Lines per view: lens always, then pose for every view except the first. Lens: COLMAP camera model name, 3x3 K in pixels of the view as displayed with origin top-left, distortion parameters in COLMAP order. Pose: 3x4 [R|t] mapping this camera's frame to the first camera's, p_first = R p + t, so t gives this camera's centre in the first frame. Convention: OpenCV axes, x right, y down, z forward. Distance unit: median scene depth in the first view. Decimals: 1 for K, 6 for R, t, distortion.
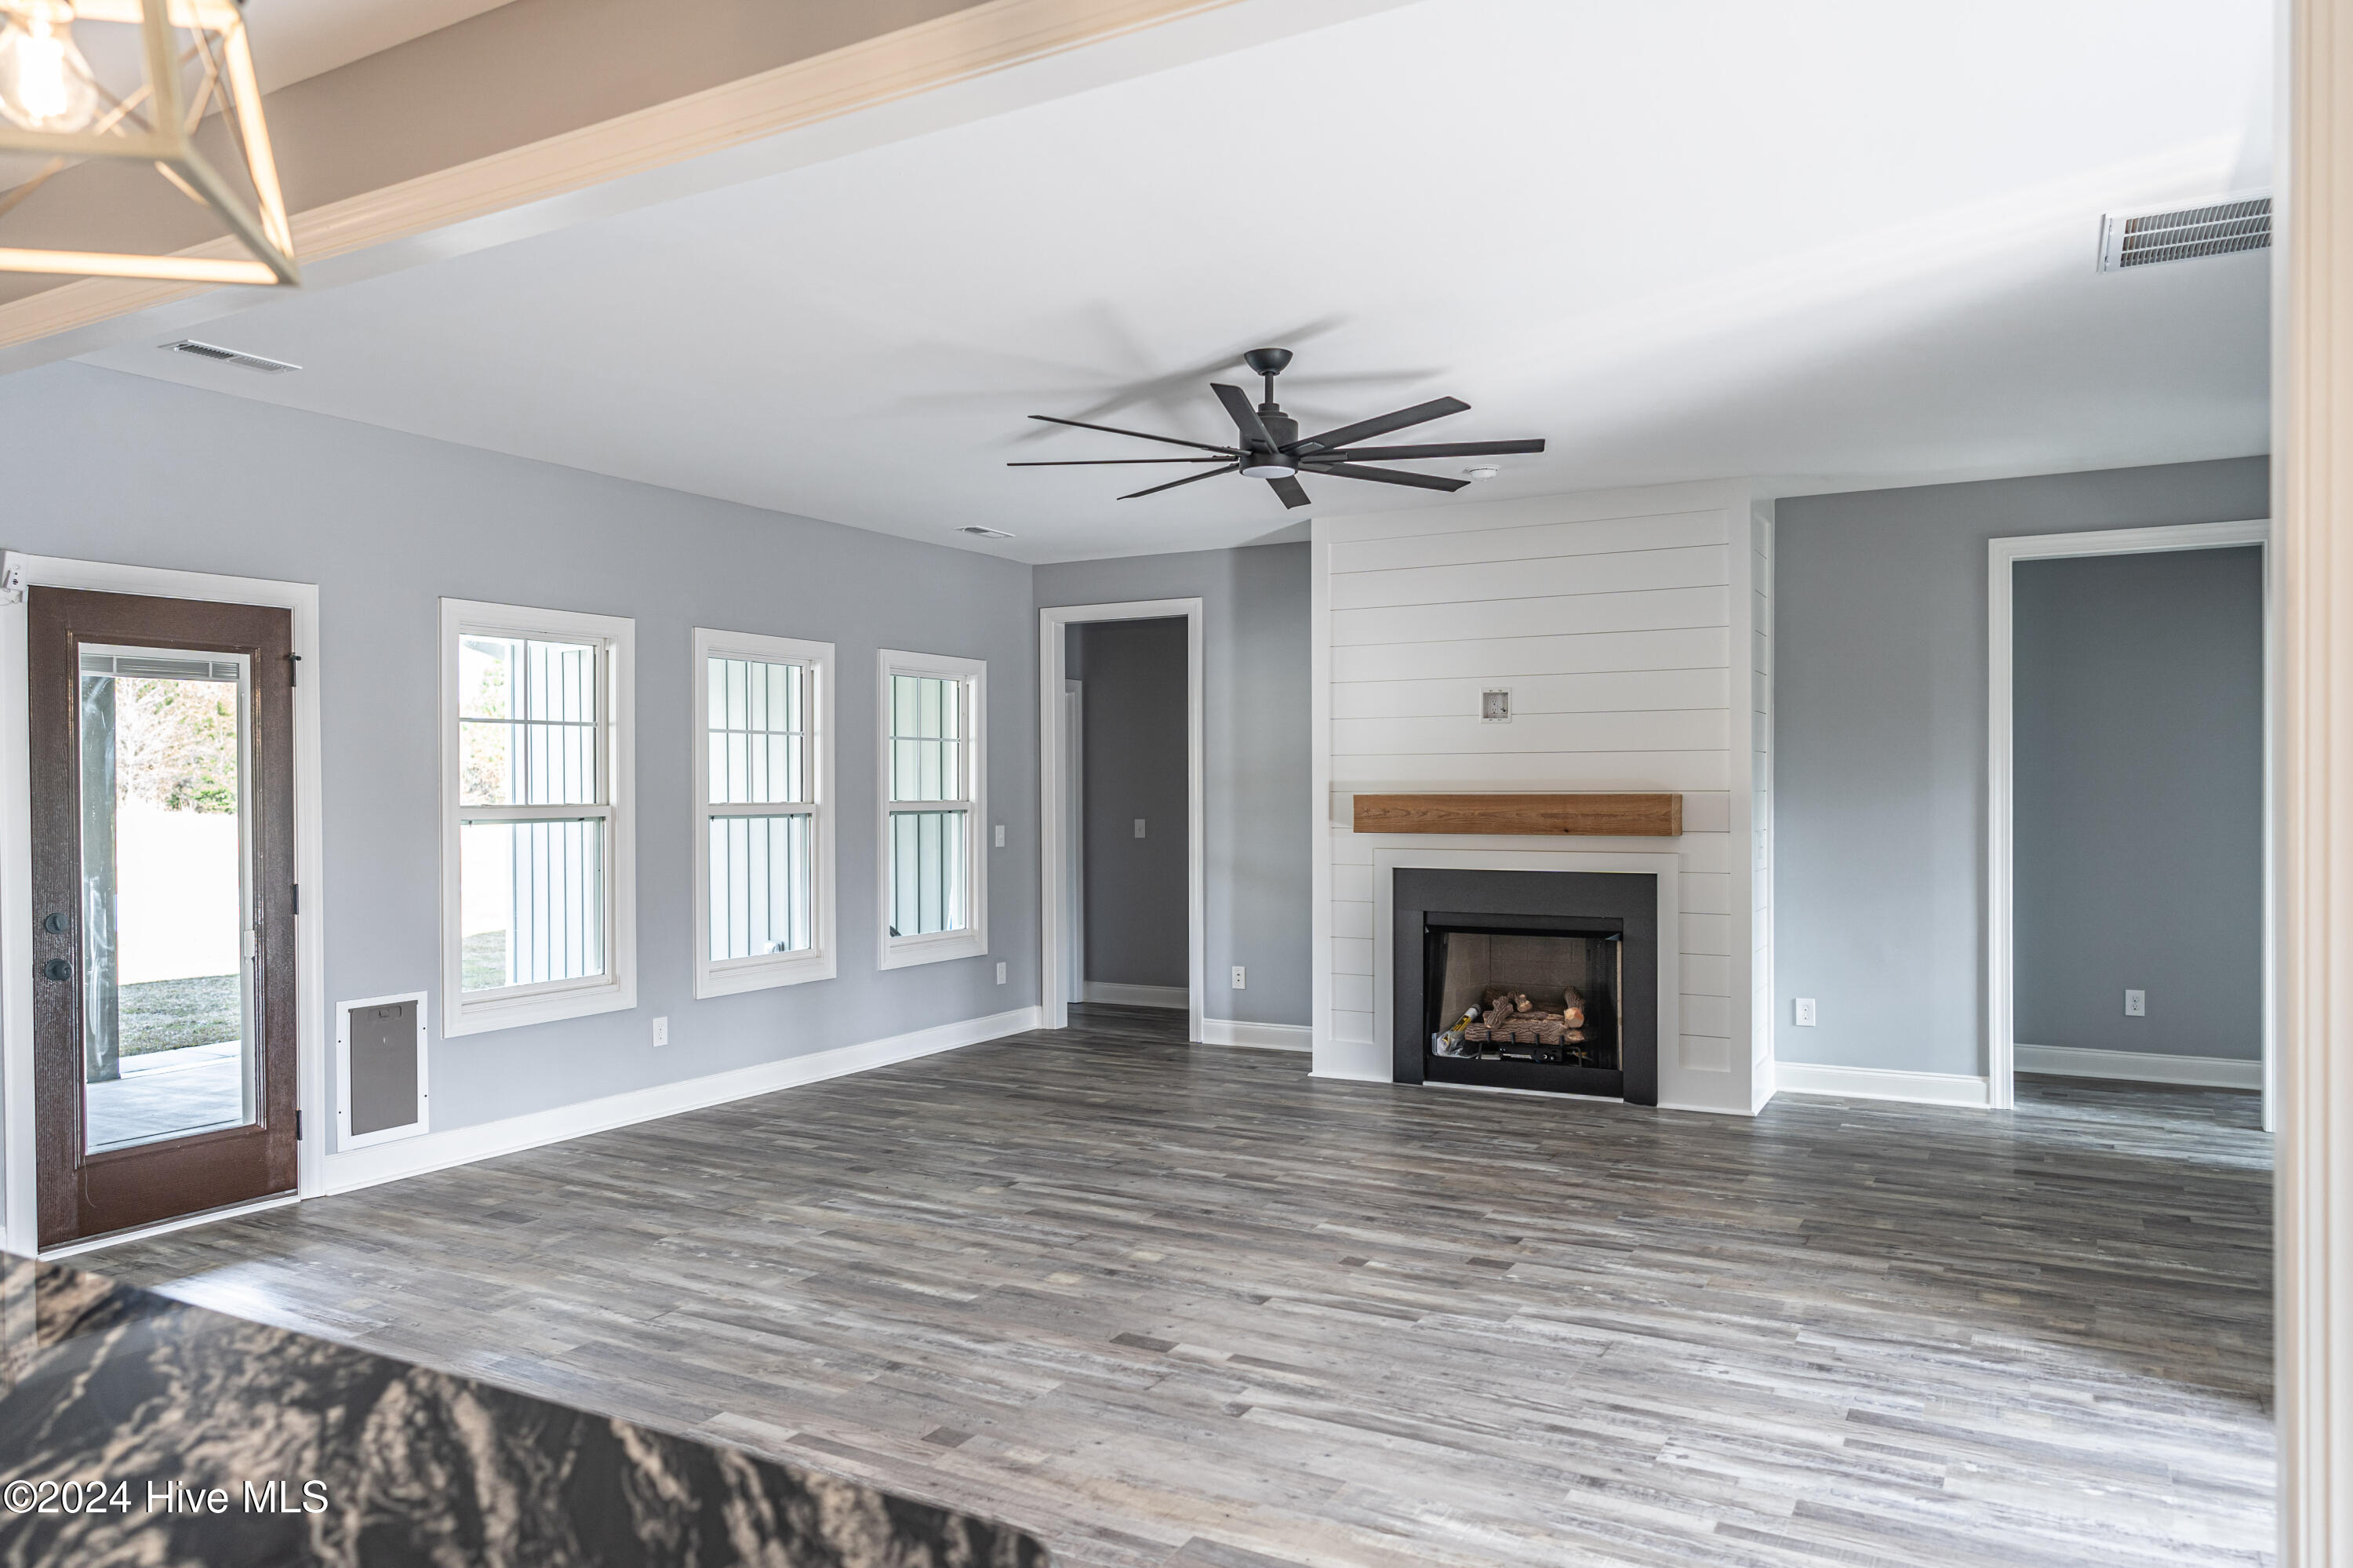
lens RADIAL K [[1557.0, 0, 1171.0], [0, 1557.0, 788.0], [0, 0, 1]] dist [-0.001404, 0.001355]
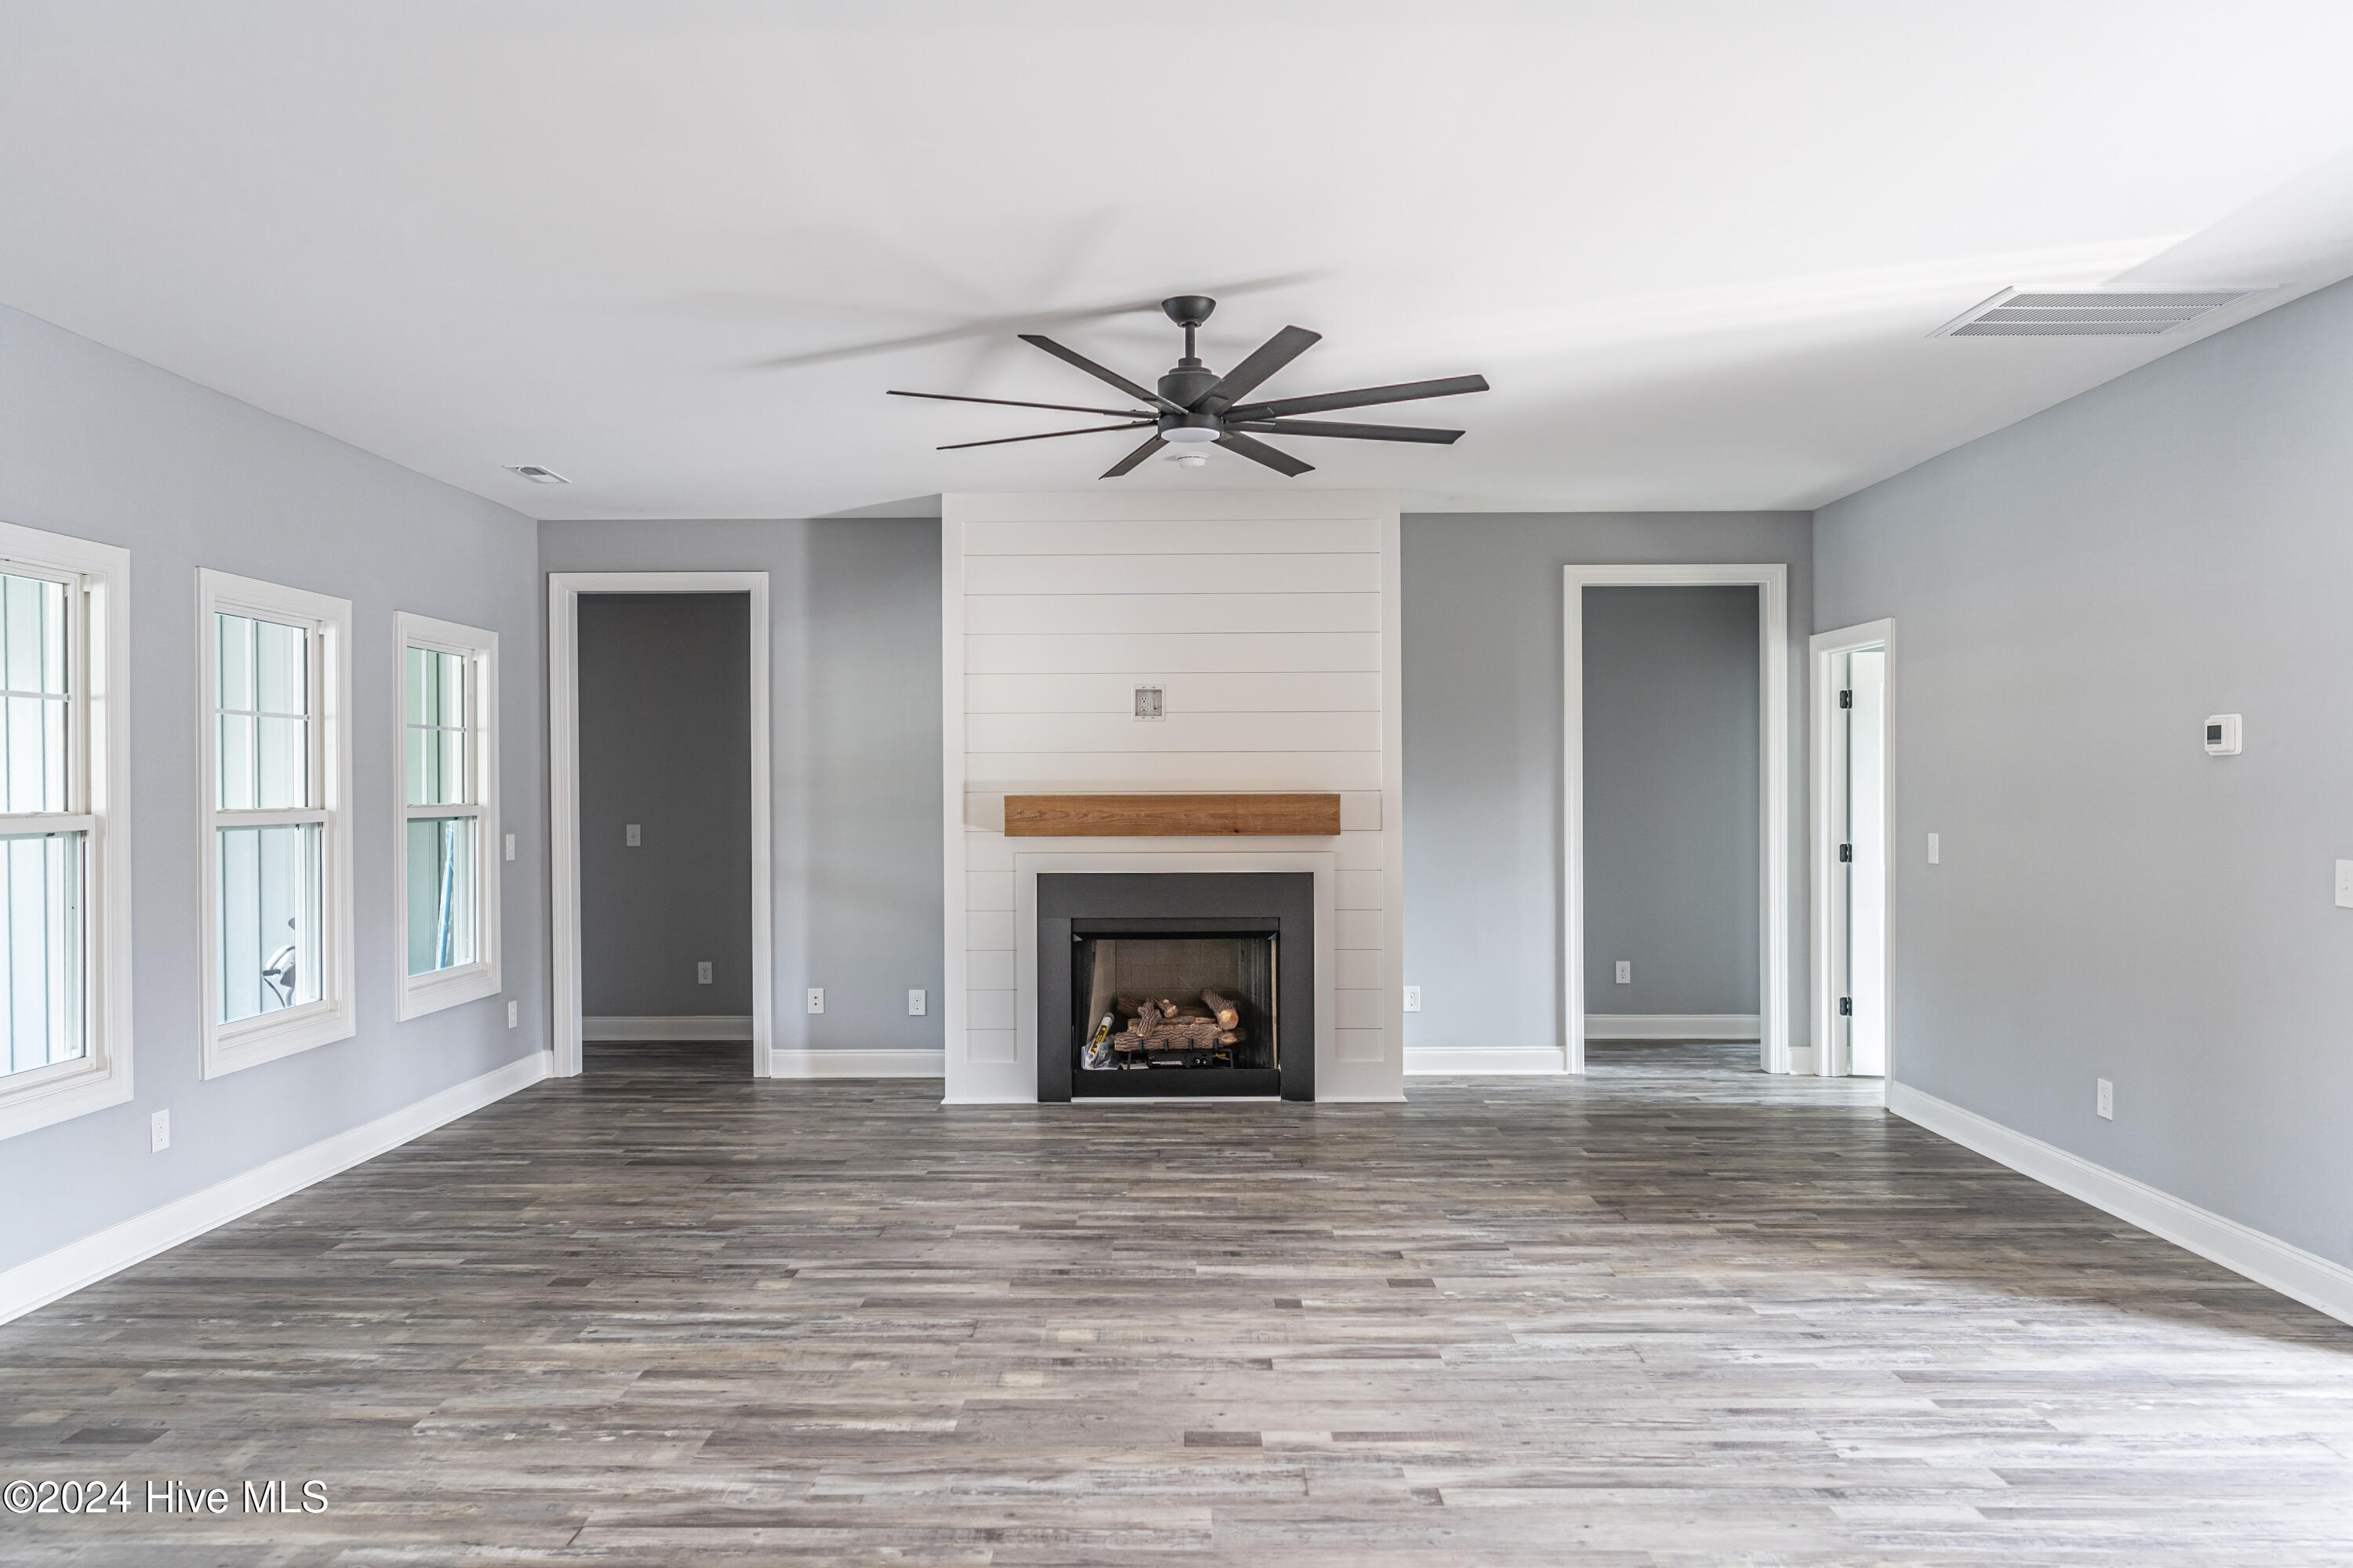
lens RADIAL K [[1557.0, 0, 1164.4], [0, 1557.0, 785.5], [0, 0, 1]] dist [-0.001404, 0.001355]
pose [[0.880456, -0.000085, 0.474127, -0.261584], [0.000845, 0.999999, -0.001388, -0.000283], [-0.474127, 0.001623, 0.880455, 0.153846]]
